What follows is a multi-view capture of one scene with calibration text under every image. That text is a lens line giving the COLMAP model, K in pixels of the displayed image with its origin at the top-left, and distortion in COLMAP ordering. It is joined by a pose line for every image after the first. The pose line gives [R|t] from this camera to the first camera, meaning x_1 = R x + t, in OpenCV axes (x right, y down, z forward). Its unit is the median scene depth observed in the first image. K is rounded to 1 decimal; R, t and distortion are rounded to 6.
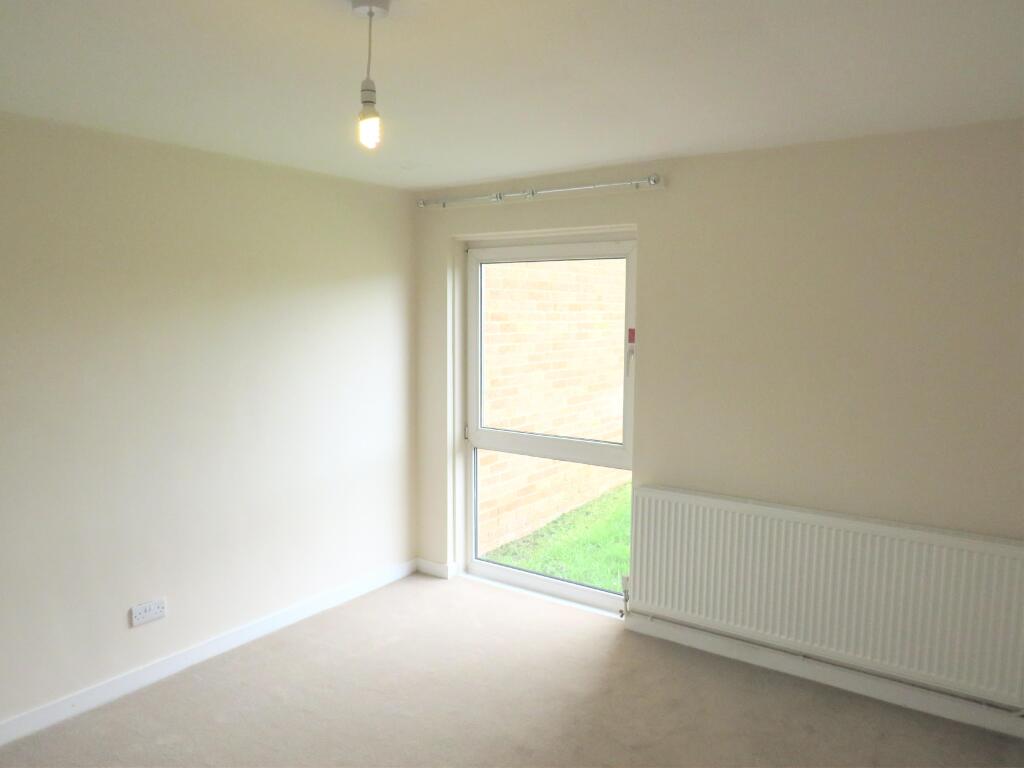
lens RADIAL K [[728.0, 0, 512.0], [0, 728.0, 384.0], [0, 0, 1]] dist [-0.026552, 0.004672]
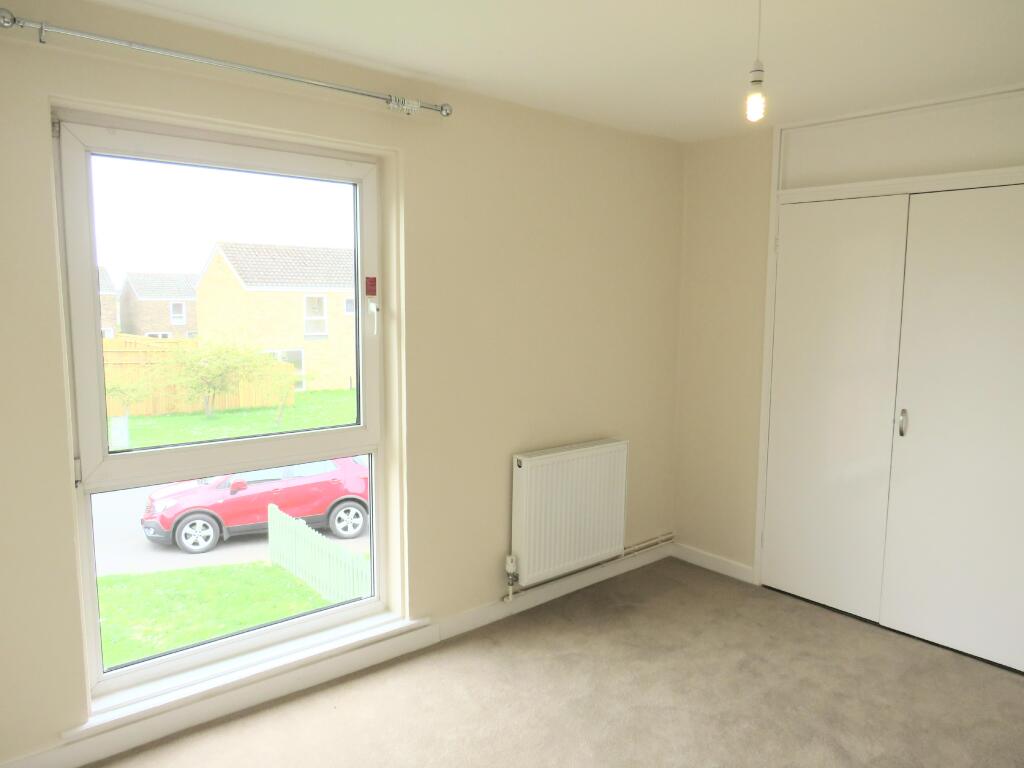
lens RADIAL K [[728.0, 0, 512.0], [0, 728.0, 384.0], [0, 0, 1]] dist [-0.026552, 0.004672]
pose [[0.215077, -0.136492, 0.967012, -0.517844], [0.068854, 0.989840, 0.124400, -0.042396], [-0.974167, 0.039827, 0.222290, 0.589830]]
